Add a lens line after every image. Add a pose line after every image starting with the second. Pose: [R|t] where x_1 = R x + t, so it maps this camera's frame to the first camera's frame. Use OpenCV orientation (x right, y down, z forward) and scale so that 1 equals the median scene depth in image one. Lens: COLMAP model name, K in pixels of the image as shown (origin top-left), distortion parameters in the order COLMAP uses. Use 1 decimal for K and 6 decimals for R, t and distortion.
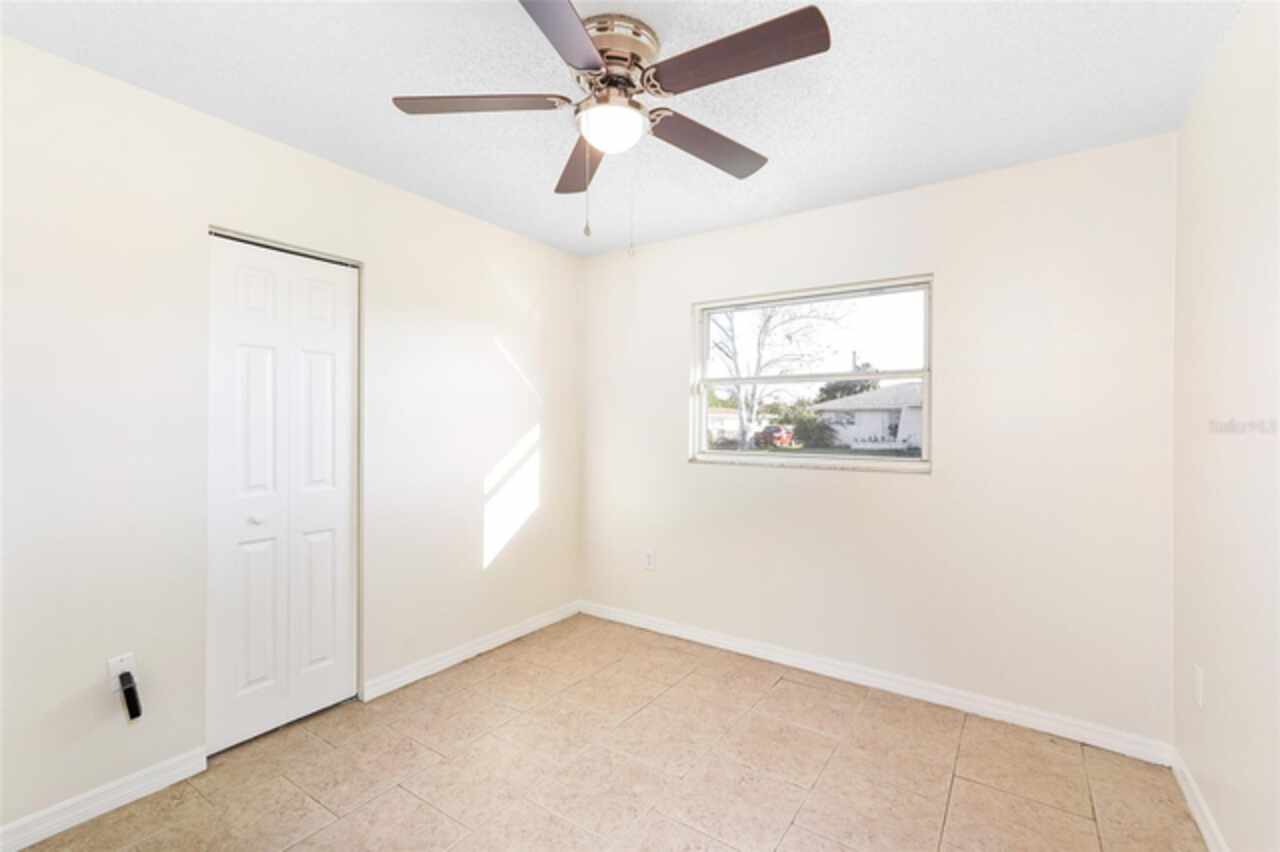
lens RADIAL K [[554.6, 0, 635.2], [0, 554.6, 430.2], [0, 0, 1]] dist [0.000436, 0.003169]
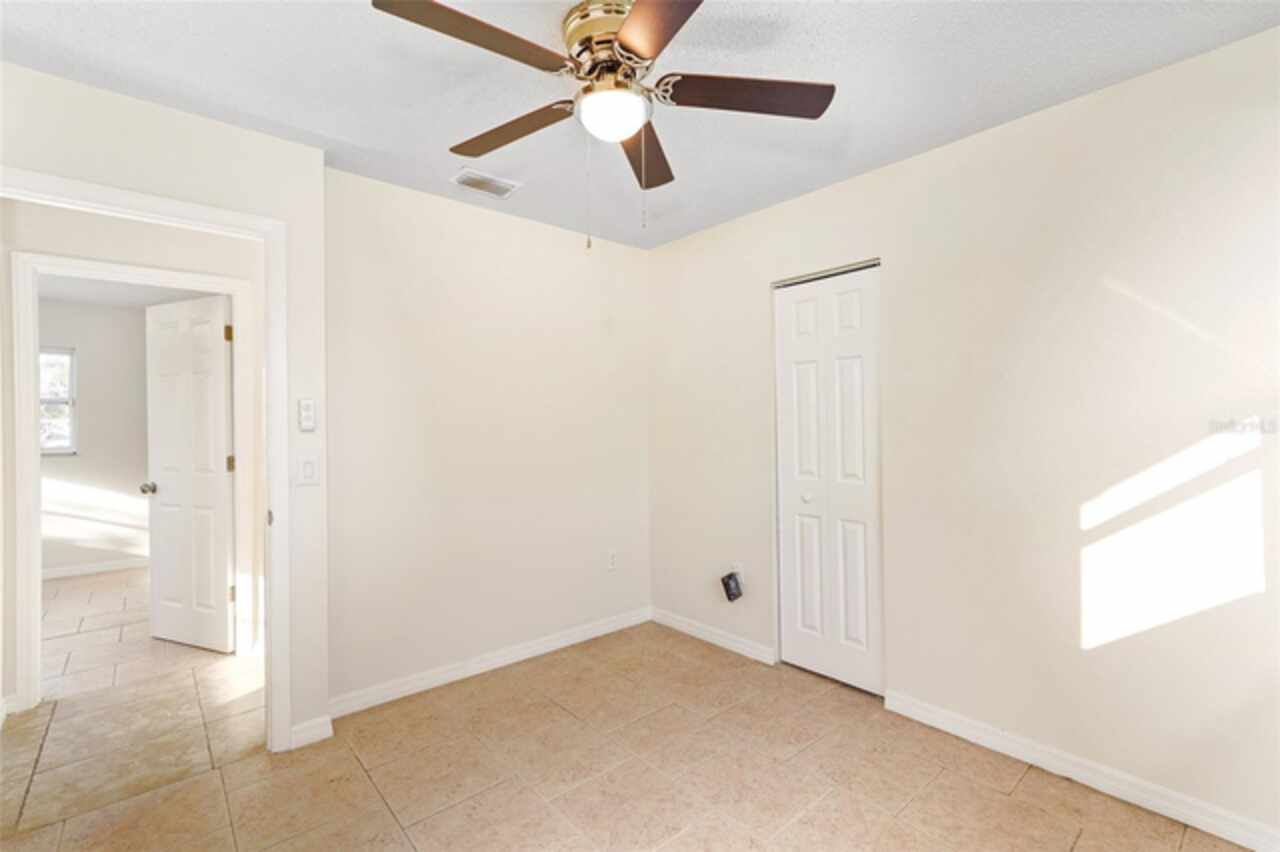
lens RADIAL K [[554.6, 0, 635.2], [0, 554.6, 430.2], [0, 0, 1]] dist [0.000436, 0.003169]
pose [[-0.255405, -0.001115, -0.966833, 0.617171], [0.003879, 0.999990, -0.002178, 0.004720], [0.966826, -0.004306, -0.255399, 0.907767]]
